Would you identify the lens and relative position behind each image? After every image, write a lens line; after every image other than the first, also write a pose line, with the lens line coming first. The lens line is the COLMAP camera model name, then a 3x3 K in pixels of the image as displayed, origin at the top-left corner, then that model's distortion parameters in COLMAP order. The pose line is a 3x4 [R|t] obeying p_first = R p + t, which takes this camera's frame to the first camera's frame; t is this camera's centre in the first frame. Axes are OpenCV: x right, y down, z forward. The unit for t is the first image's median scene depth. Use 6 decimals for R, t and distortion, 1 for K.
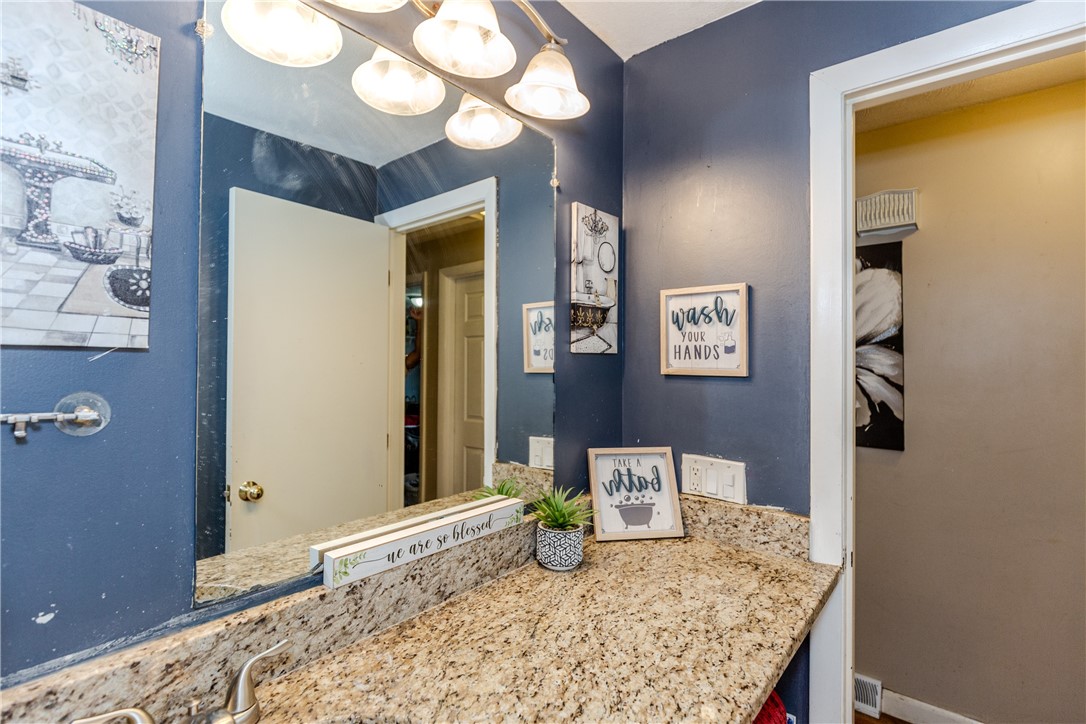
lens RADIAL K [[512.2, 0, 540.4], [0, 512.2, 354.0], [0, 0, 1]] dist [0.004983, -0.000573]
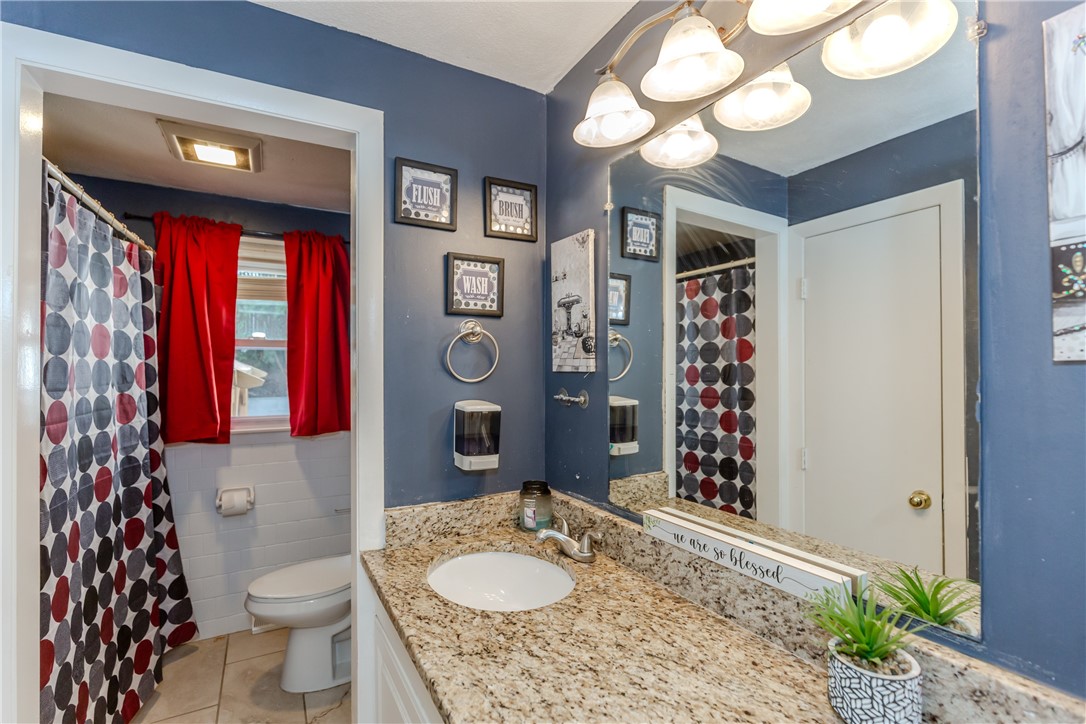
lens RADIAL K [[484.9, 0, 540.0], [0, 484.9, 371.1], [0, 0, 1]] dist [0.000663, 0.000483]
pose [[-0.344624, -0.008187, -0.938705, 0.980239], [0.018575, 0.999707, -0.015539, 0.011222], [0.938557, -0.022791, -0.344371, 1.179057]]
